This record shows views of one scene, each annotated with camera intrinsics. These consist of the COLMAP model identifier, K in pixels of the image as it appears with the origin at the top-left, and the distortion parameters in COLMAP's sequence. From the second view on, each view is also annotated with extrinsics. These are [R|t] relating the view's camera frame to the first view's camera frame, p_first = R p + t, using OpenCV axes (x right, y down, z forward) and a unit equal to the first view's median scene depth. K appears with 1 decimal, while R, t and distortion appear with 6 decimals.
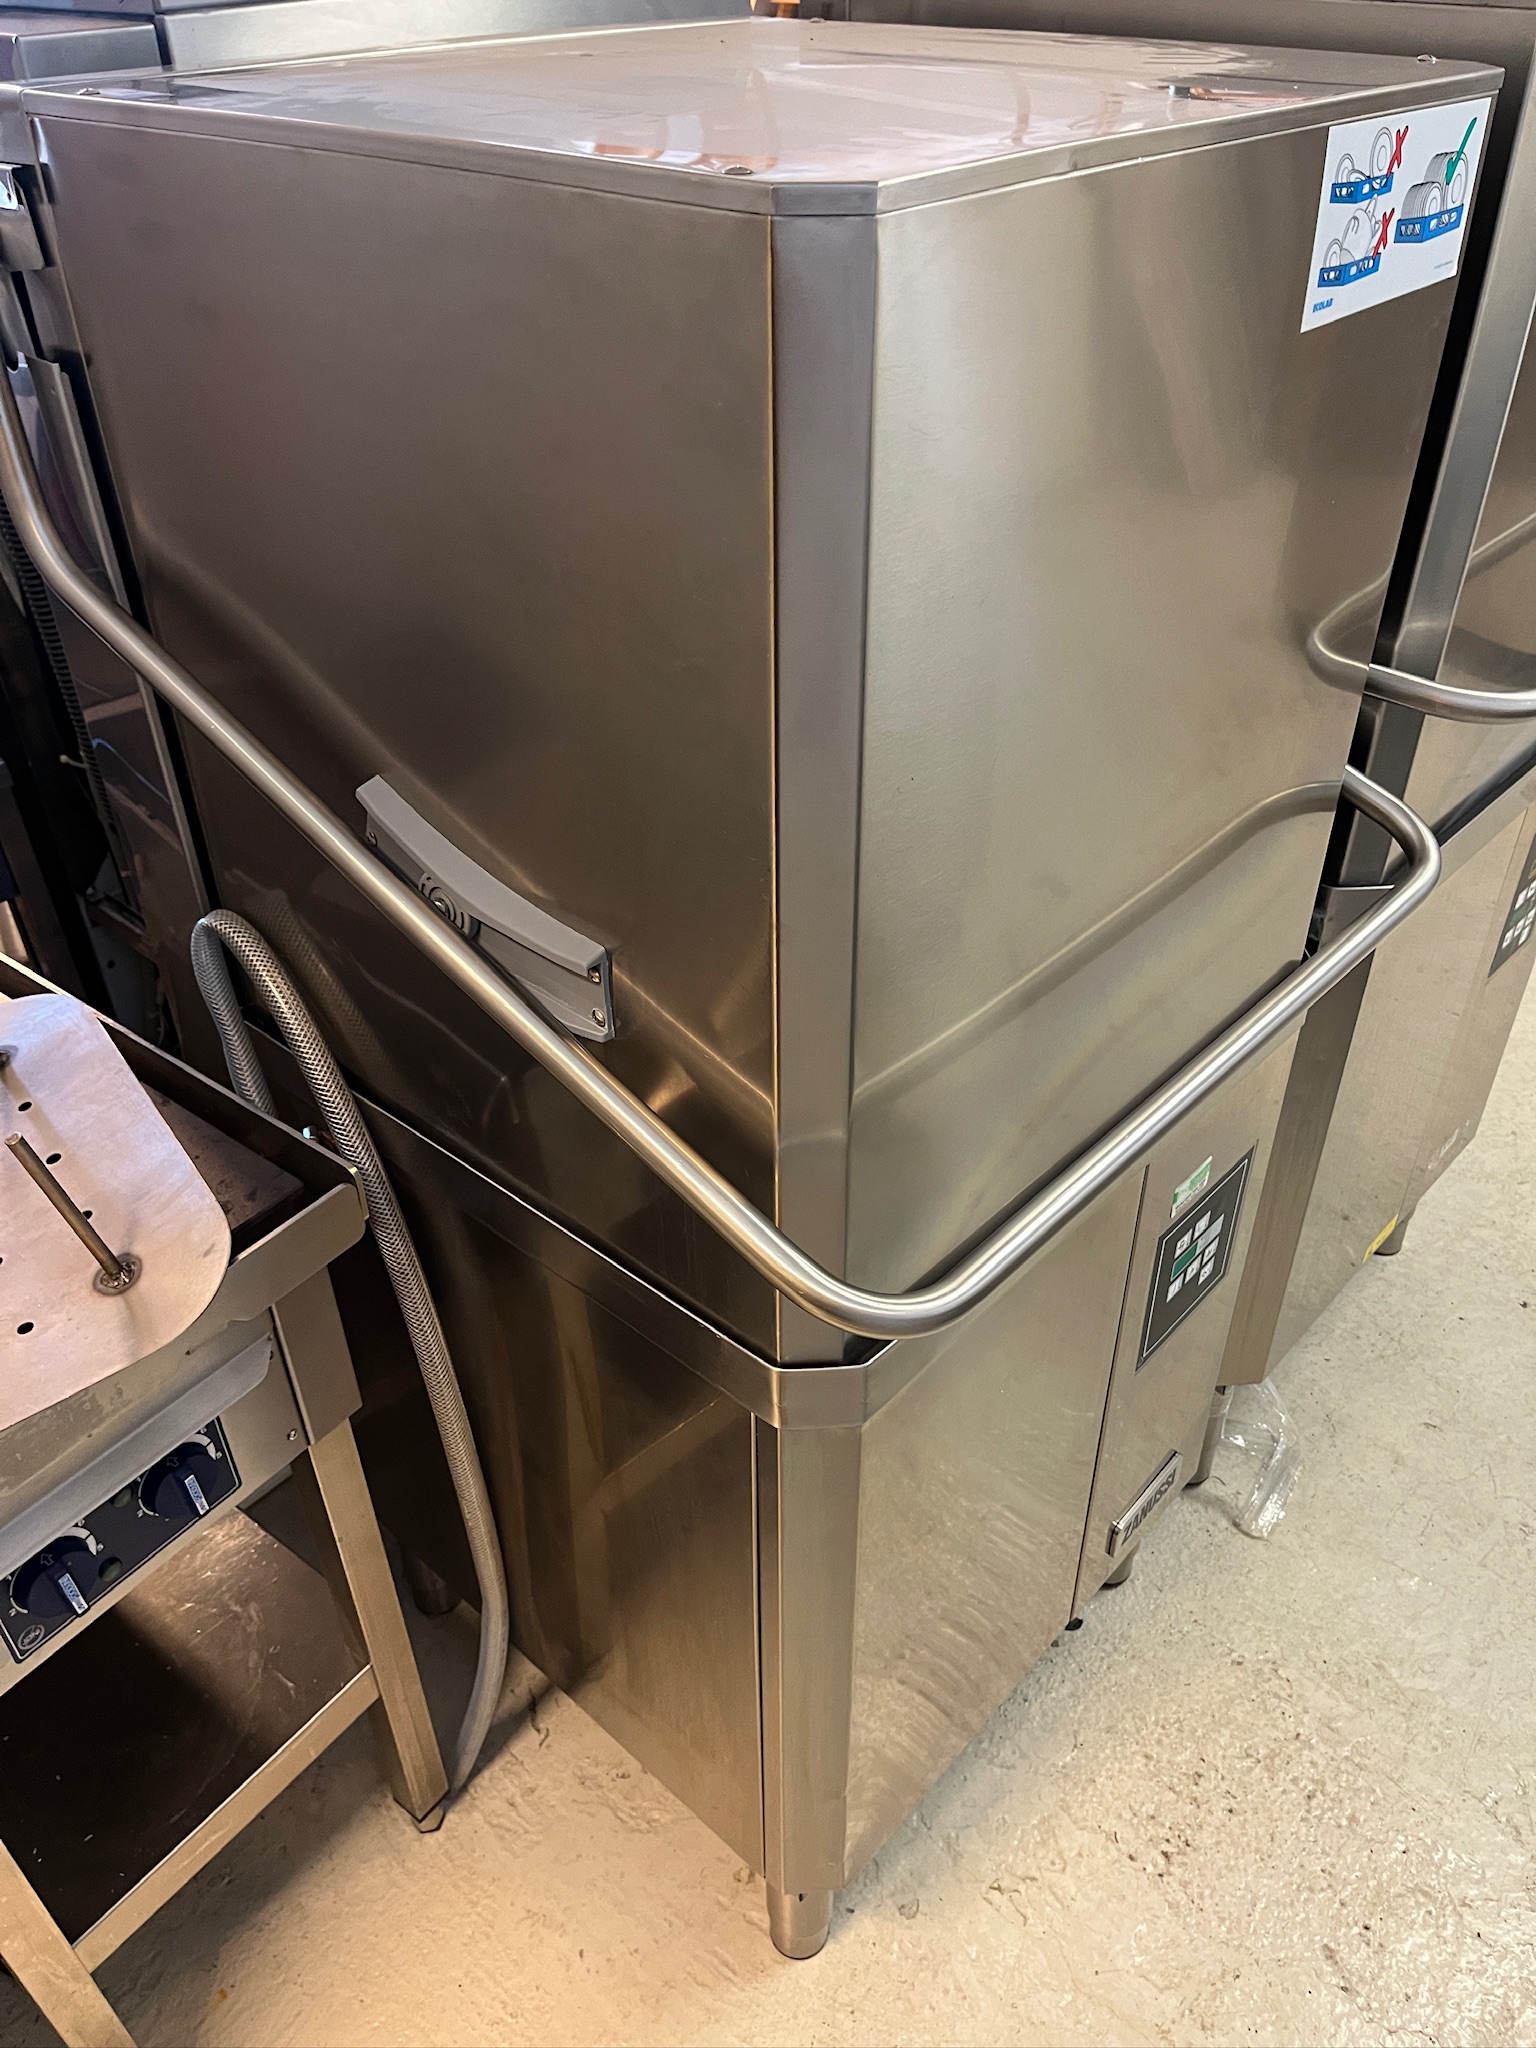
lens RADIAL K [[1547.8, 0, 774.3], [0, 1547.8, 1031.4], [0, 0, 1]] dist [0.010561, -0.029010]
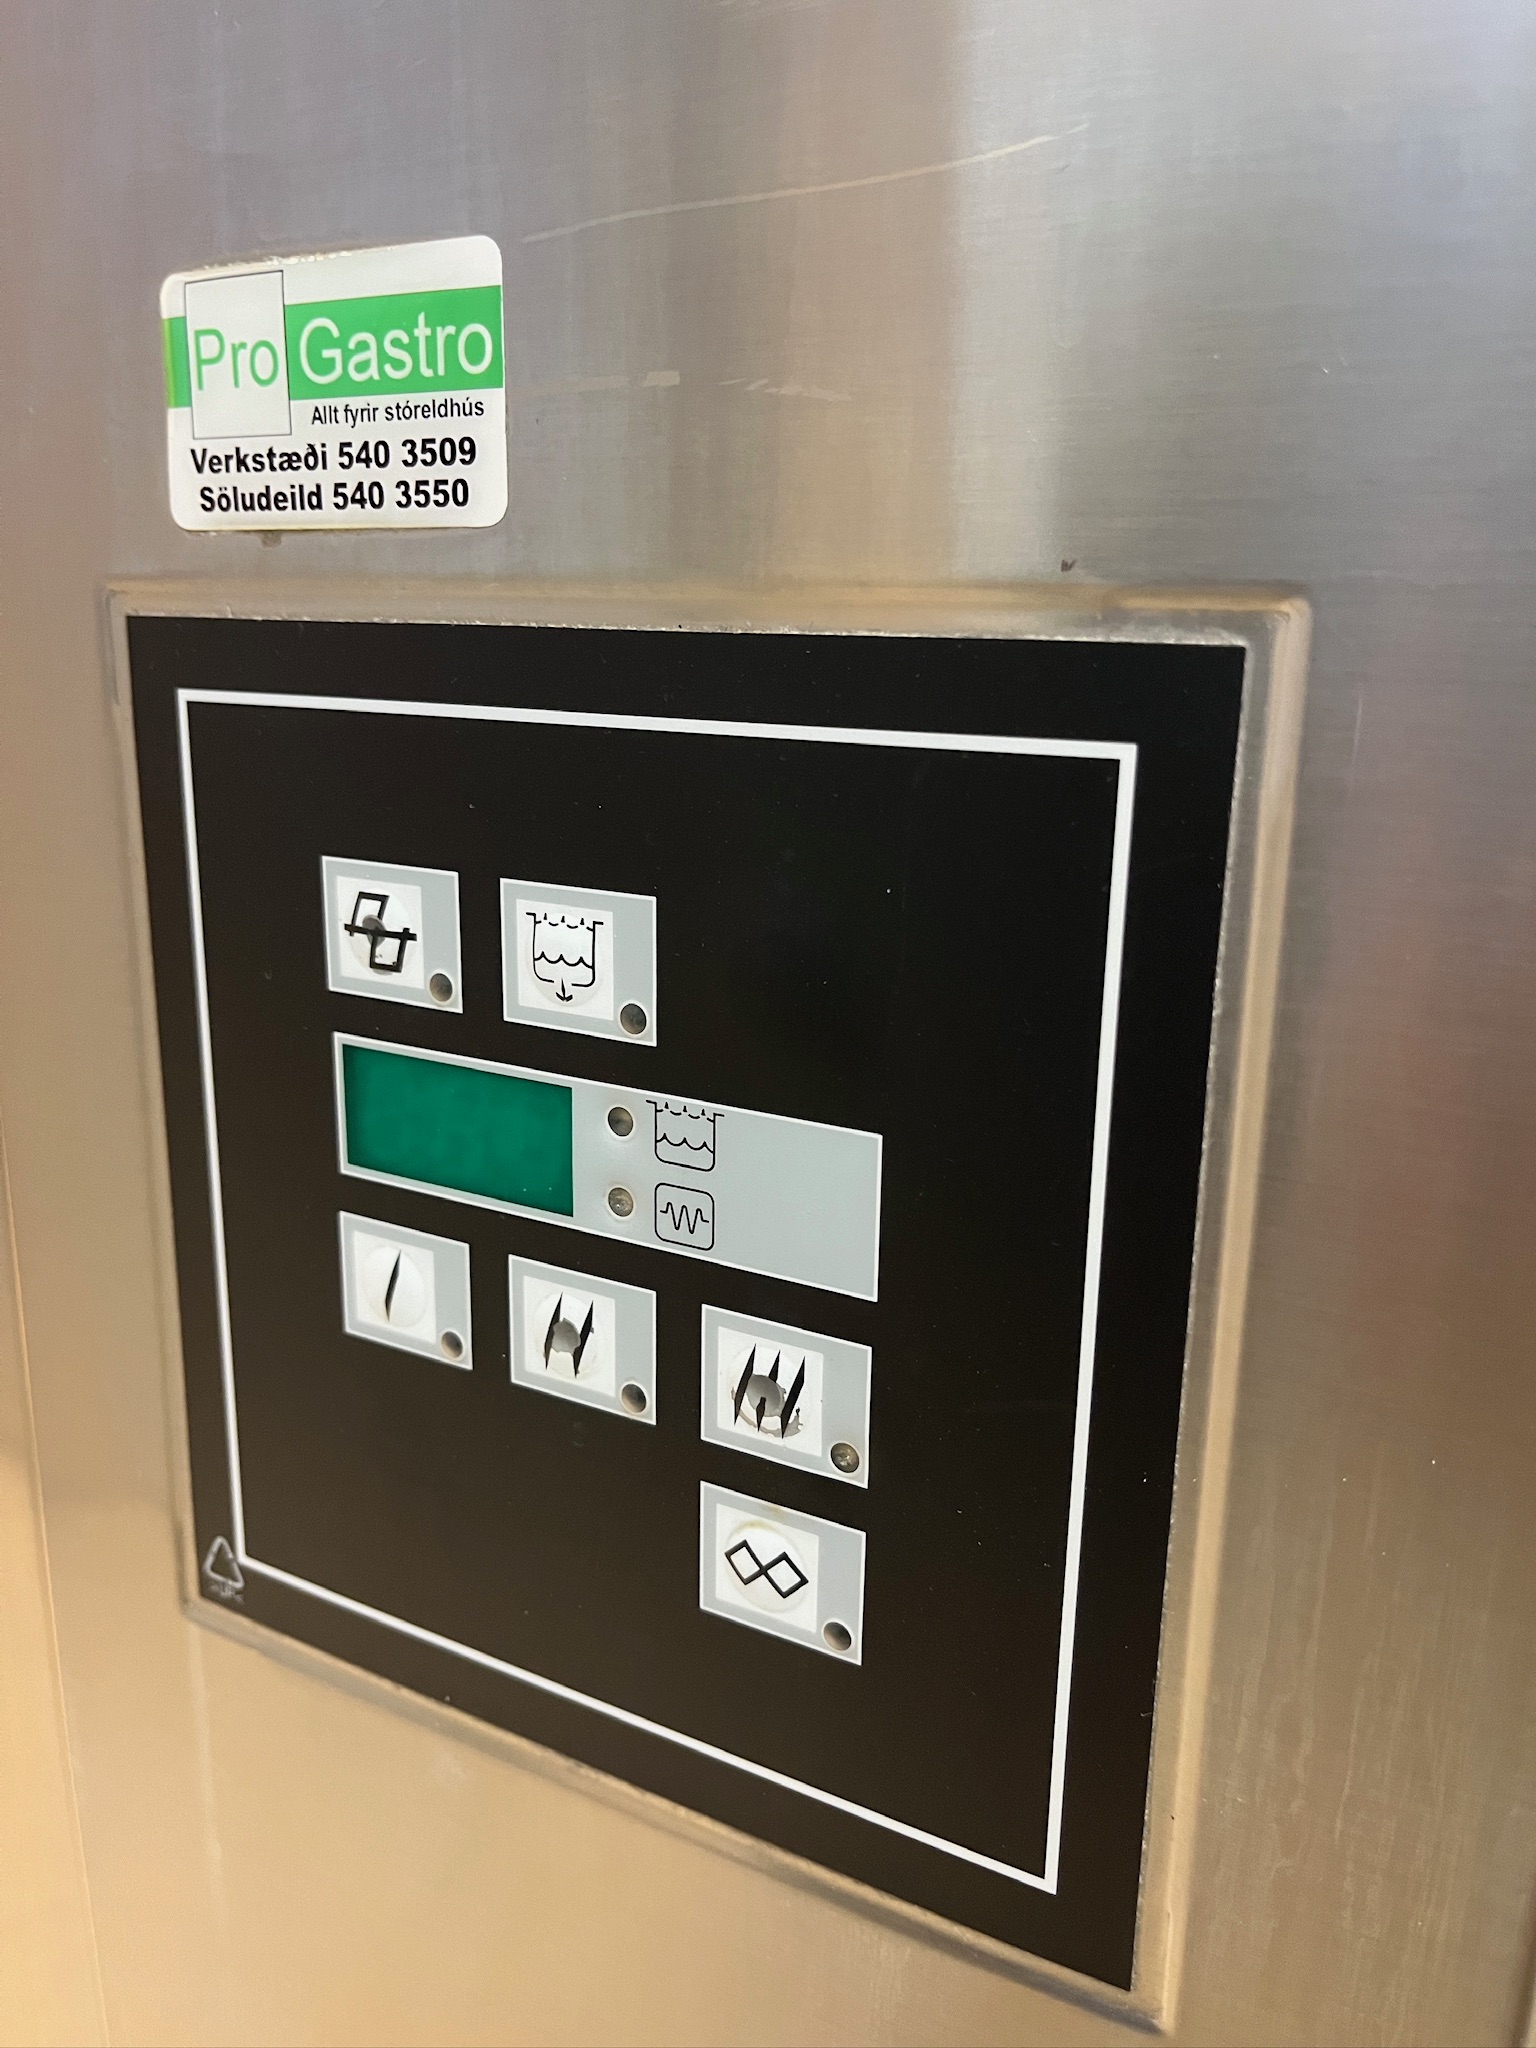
lens RADIAL K [[1547.8, 0, 768.4], [0, 1547.8, 1019.5], [0, 0, 1]] dist [0.010561, -0.029010]
pose [[0.231036, 0.240285, -0.942807, 0.347489], [-0.578536, 0.813028, 0.065438, 0.090819], [0.782252, 0.530329, 0.326852, 0.802327]]
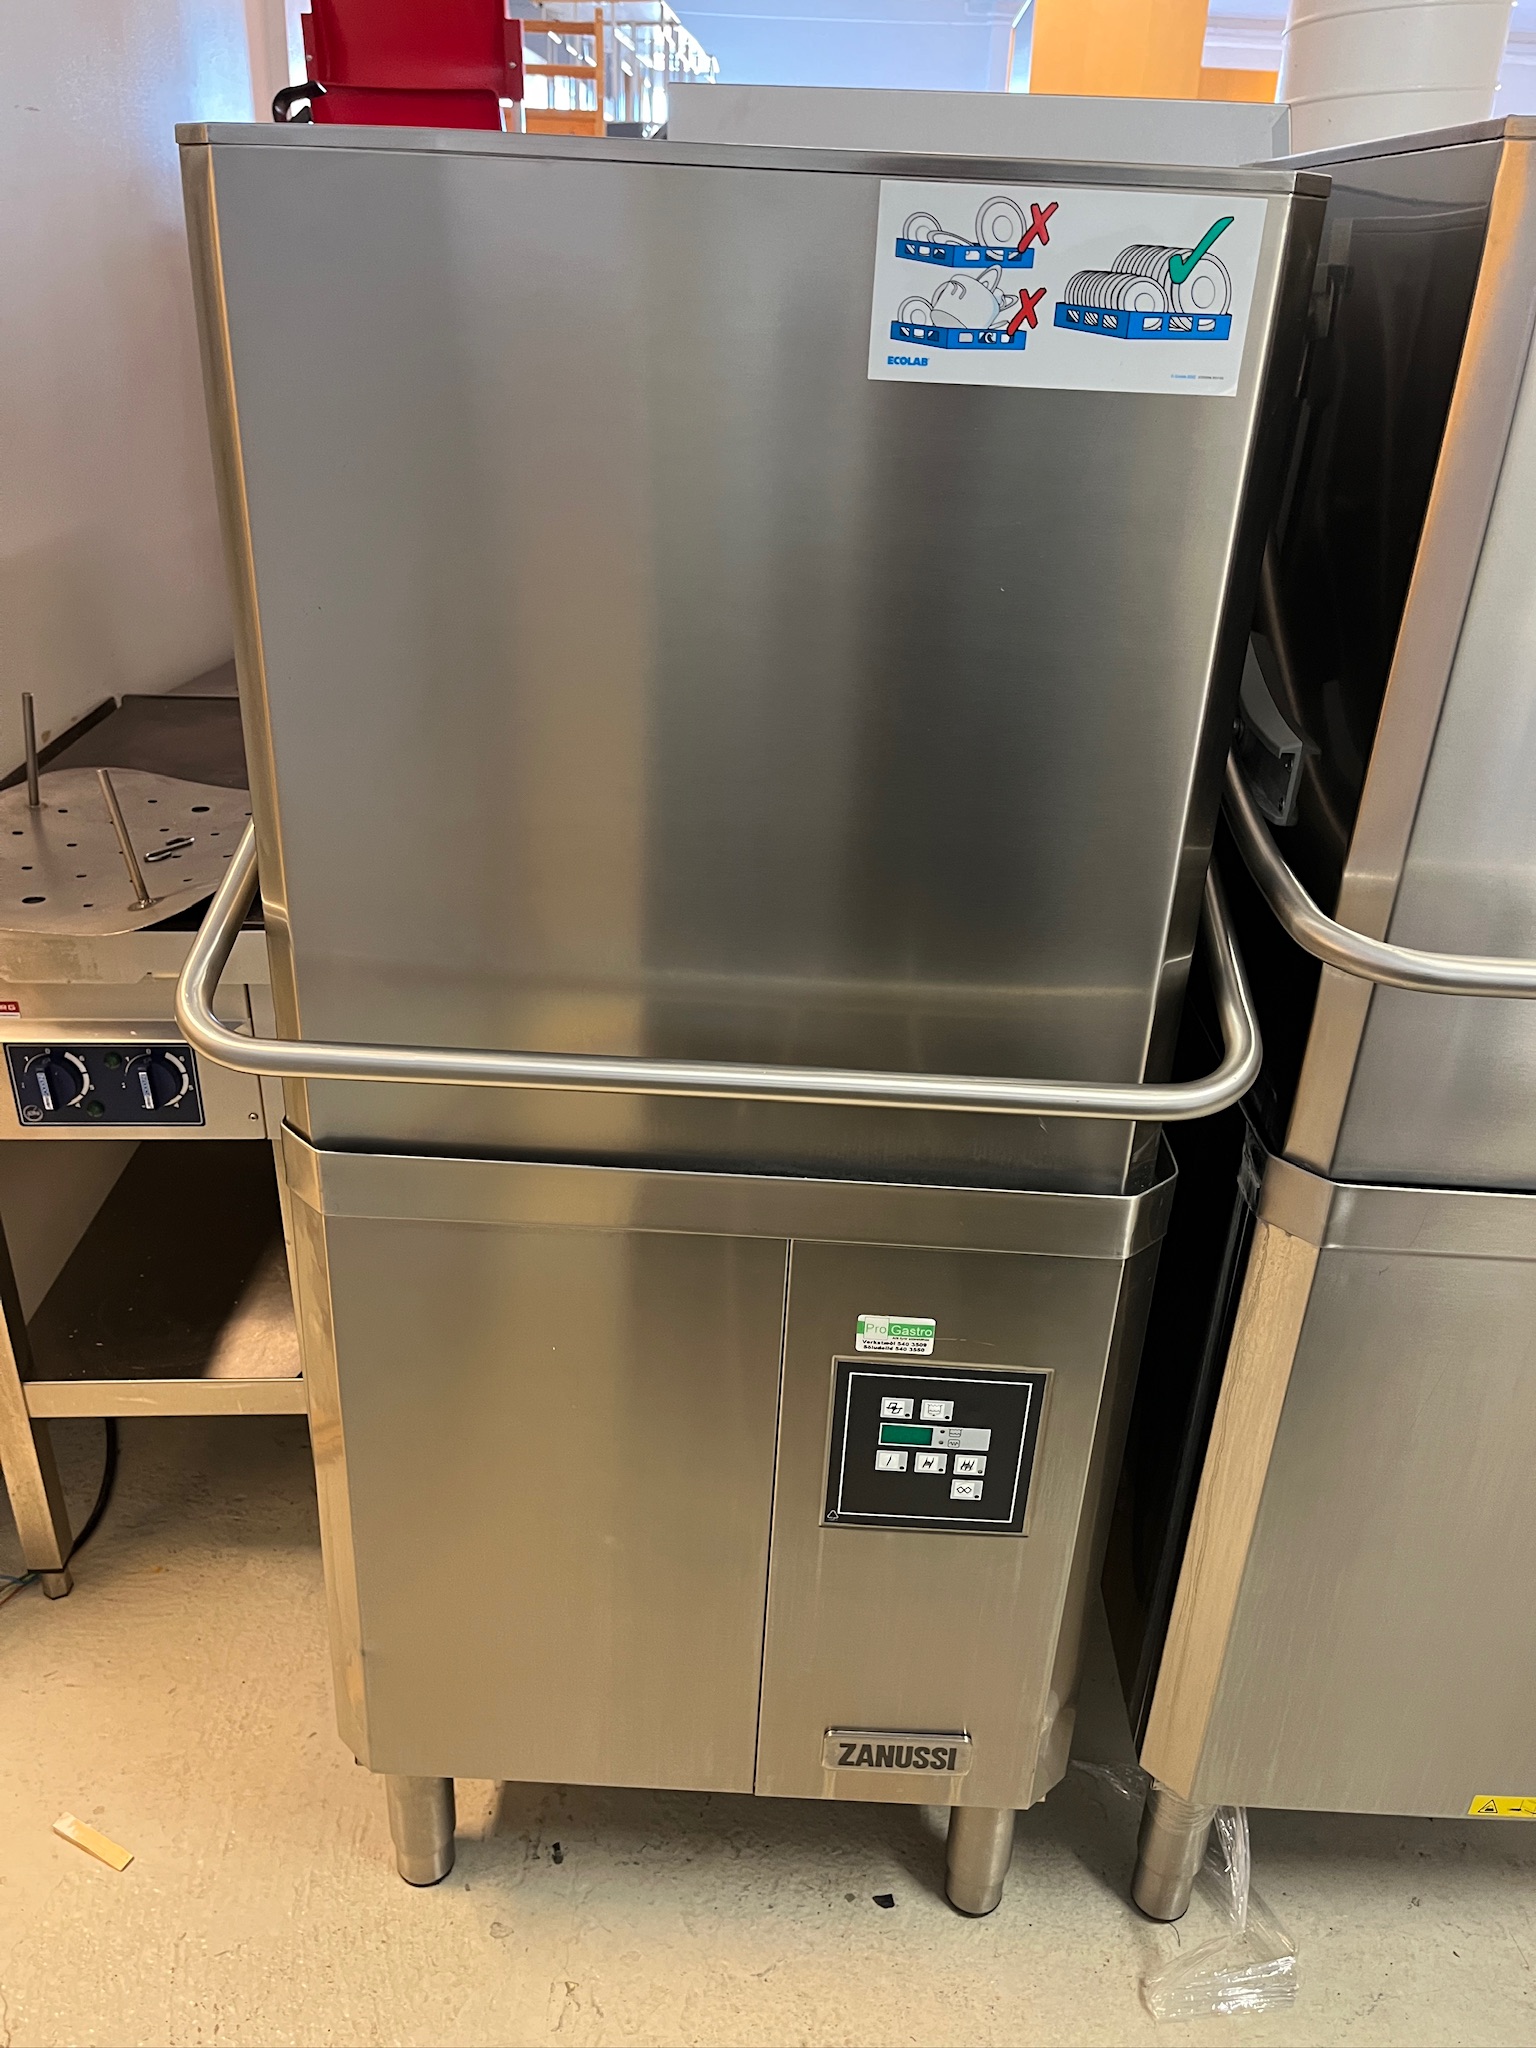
lens RADIAL K [[1547.8, 0, 760.3], [0, 1547.8, 1025.5], [0, 0, 1]] dist [0.010561, -0.029010]
pose [[0.647505, 0.353982, -0.674858, 0.608752], [-0.478534, 0.878068, 0.001433, -0.018669], [0.593079, 0.322015, 0.737946, 0.171836]]
